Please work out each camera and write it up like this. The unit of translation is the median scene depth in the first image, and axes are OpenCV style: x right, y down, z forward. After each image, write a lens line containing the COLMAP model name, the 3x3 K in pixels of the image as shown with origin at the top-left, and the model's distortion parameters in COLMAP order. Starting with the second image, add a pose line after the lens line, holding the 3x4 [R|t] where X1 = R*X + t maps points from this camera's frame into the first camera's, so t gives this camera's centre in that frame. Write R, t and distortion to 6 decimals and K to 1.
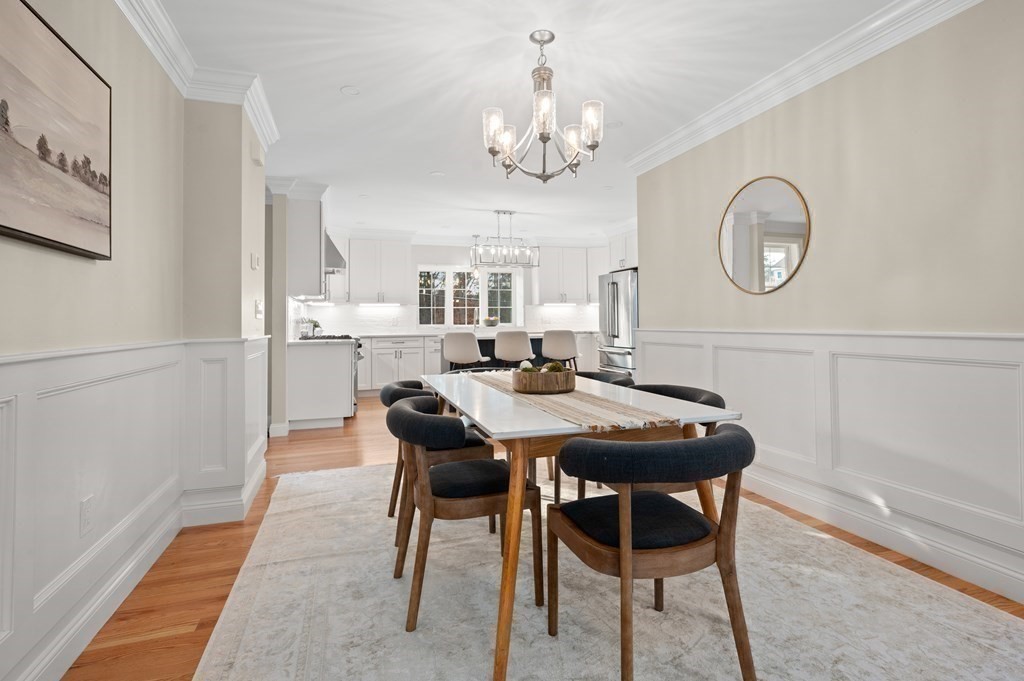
lens RADIAL K [[497.0, 0, 519.2], [0, 497.0, 311.6], [0, 0, 1]] dist [-0.001588, 0.000273]
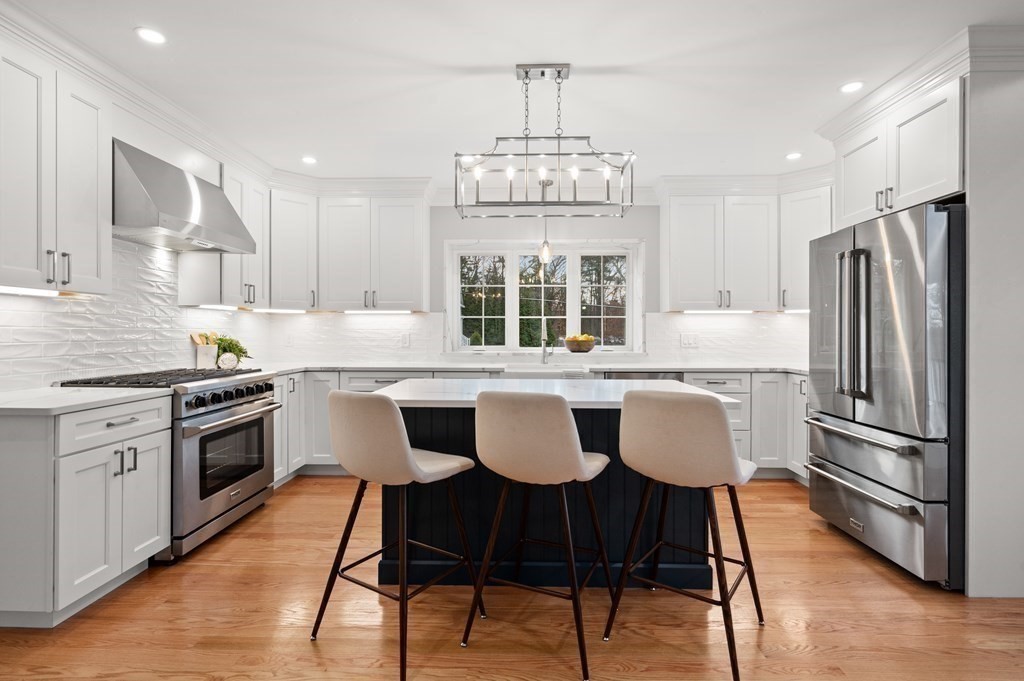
lens RADIAL K [[497.0, 0, 516.7], [0, 497.0, 333.7], [0, 0, 1]] dist [-0.001588, 0.000273]
pose [[0.939227, 0.015414, -0.342949, 0.065608], [-0.007069, 0.999648, 0.025572, -0.003963], [0.343223, -0.021593, 0.939006, 0.472728]]
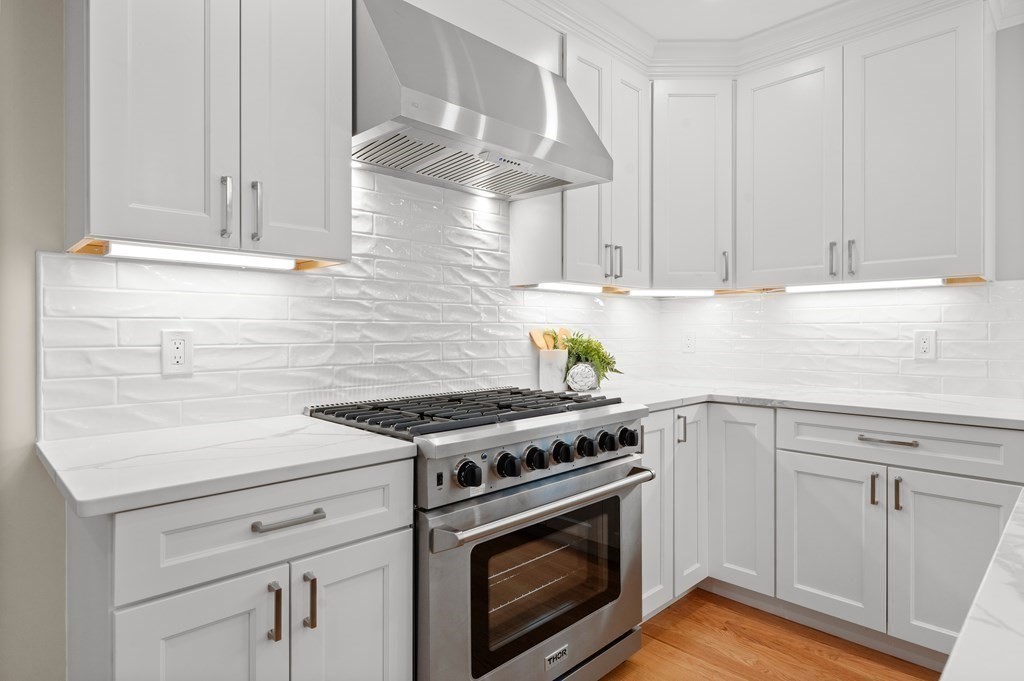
lens RADIAL K [[568.0, 0, 518.8], [0, 568.0, 333.8], [0, 0, 1]] dist [-0.001334, -0.002971]
pose [[0.437062, 0.017324, -0.899265, -0.070224], [0.012417, 0.999603, 0.025292, 0.002438], [0.899346, -0.022220, 0.436673, 0.636653]]
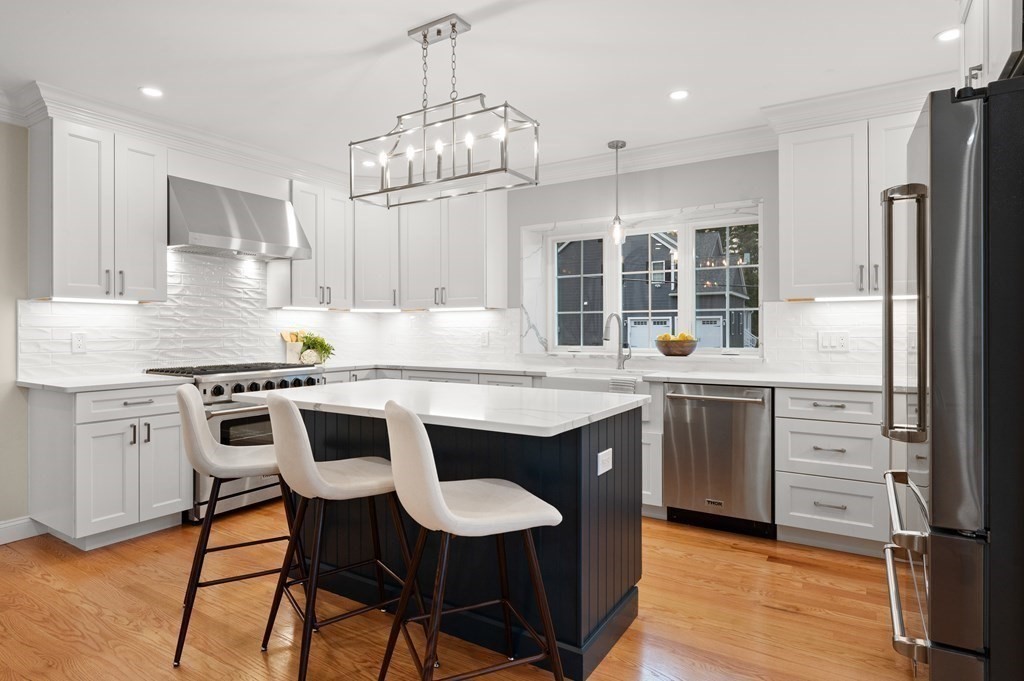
lens RADIAL K [[568.0, 0, 517.7], [0, 568.0, 332.1], [0, 0, 1]] dist [-0.001334, -0.002971]
pose [[0.634667, 0.014861, -0.772642, 0.232070], [0.008136, 0.999631, 0.025910, -0.003851], [0.772743, -0.022731, 0.634312, 0.602244]]
